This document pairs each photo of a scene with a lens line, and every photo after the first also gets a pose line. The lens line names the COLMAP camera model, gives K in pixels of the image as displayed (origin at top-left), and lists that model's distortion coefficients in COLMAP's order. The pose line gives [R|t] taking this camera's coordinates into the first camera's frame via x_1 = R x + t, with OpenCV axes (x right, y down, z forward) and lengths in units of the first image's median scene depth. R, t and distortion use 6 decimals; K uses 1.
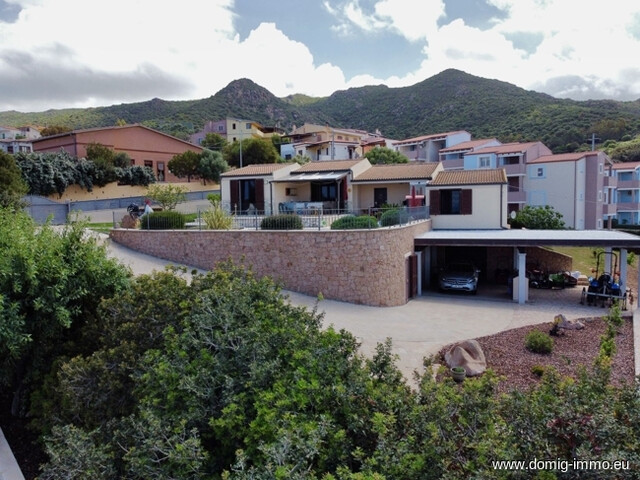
lens RADIAL K [[484.3, 0, 314.7], [0, 484.3, 239.0], [0, 0, 1]] dist [0.005622, -0.009552]
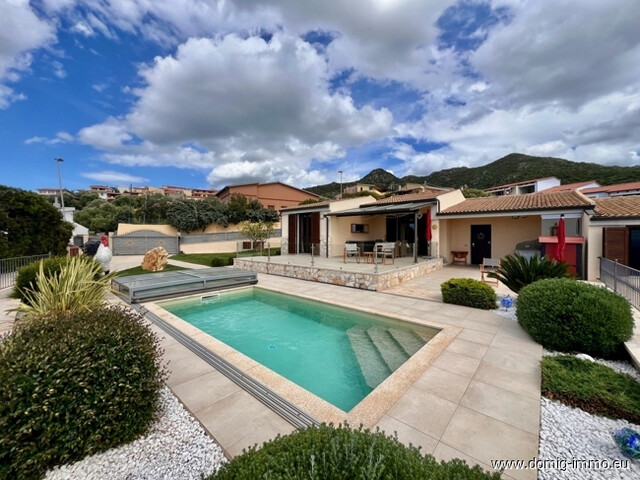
lens RADIAL K [[254.6, 0, 320.0], [0, 254.6, 240.0], [0, 0, 1]] dist [-0.002969, -0.000175]
pose [[0.931761, 0.027358, -0.362041, 0.040856], [-0.048043, 0.997679, -0.048254, -0.043875], [0.359881, 0.062355, 0.930912, 0.469428]]
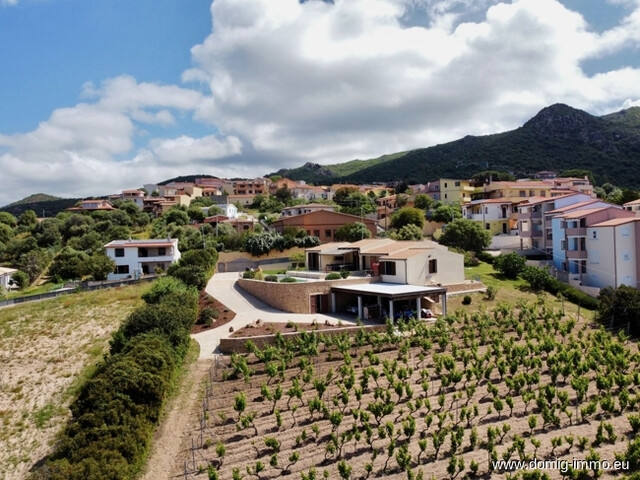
lens RADIAL K [[484.3, 0, 314.7], [0, 484.3, 239.0], [0, 0, 1]] dist [0.005622, -0.009552]
pose [[0.796420, -0.004595, -0.604726, 0.864740], [-0.032070, 0.998243, -0.049821, -0.063093], [0.603893, 0.059072, 0.794874, -0.486769]]
